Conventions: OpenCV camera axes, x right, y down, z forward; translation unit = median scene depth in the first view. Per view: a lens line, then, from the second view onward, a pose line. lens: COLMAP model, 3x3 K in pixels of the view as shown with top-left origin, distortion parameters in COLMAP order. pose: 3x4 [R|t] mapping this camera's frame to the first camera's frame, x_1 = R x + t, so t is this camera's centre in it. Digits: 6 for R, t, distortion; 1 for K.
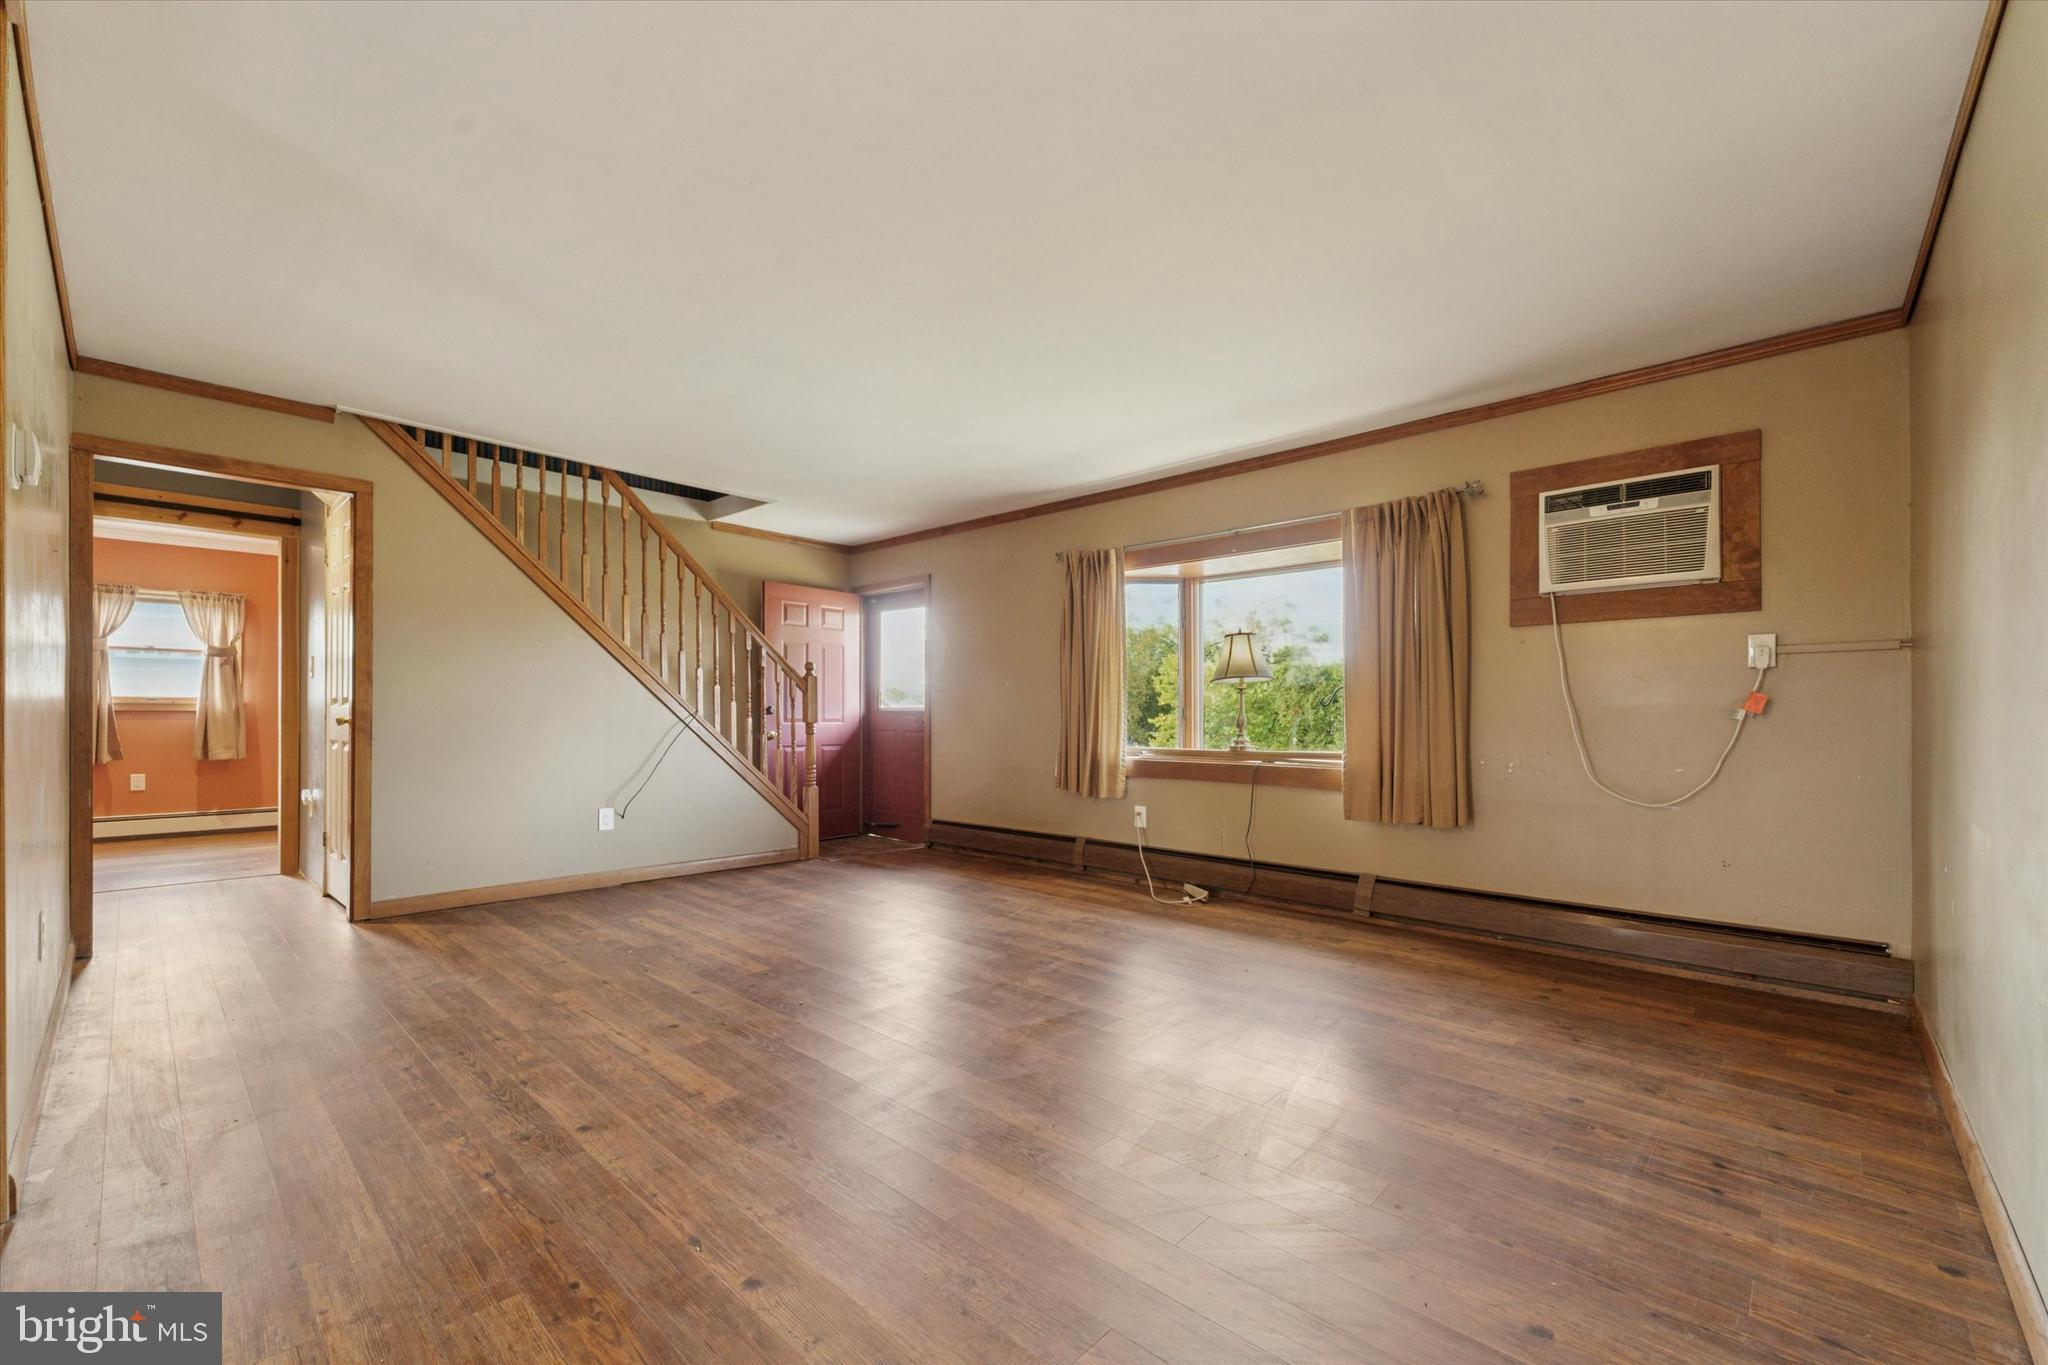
lens RADIAL K [[829.5, 0, 1025.2], [0, 829.5, 721.7], [0, 0, 1]] dist [-0.000585, -0.000043]
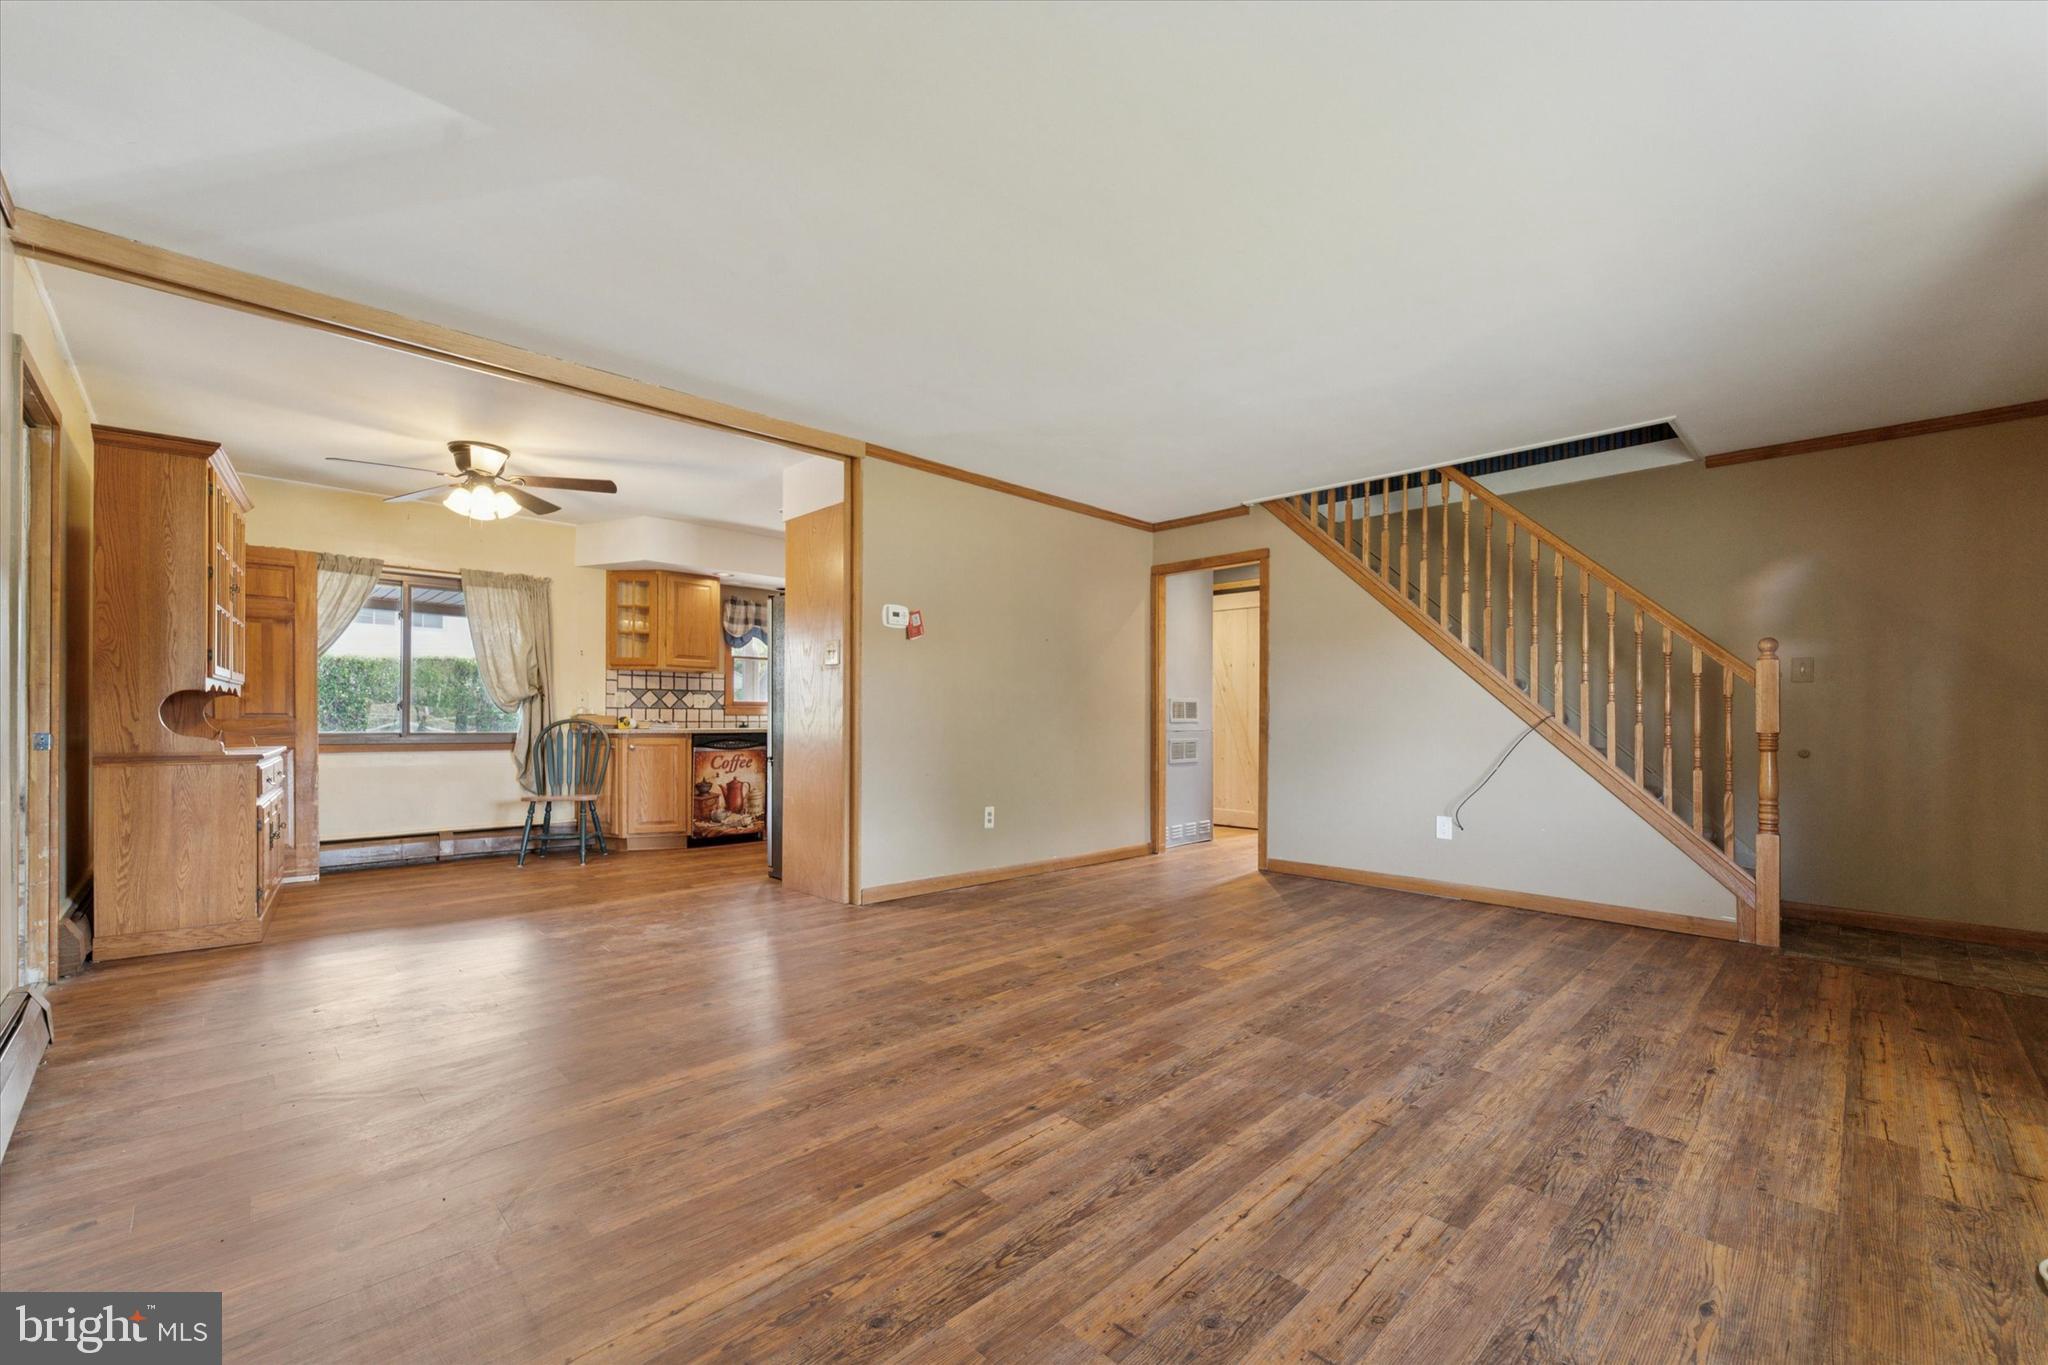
lens RADIAL K [[829.5, 0, 1025.2], [0, 829.5, 721.7], [0, 0, 1]] dist [-0.000585, -0.000043]
pose [[-0.047009, 0.004550, -0.998884, 0.668326], [-0.008857, 0.999948, 0.004971, -0.008820], [0.998855, 0.009081, -0.046967, 0.754324]]
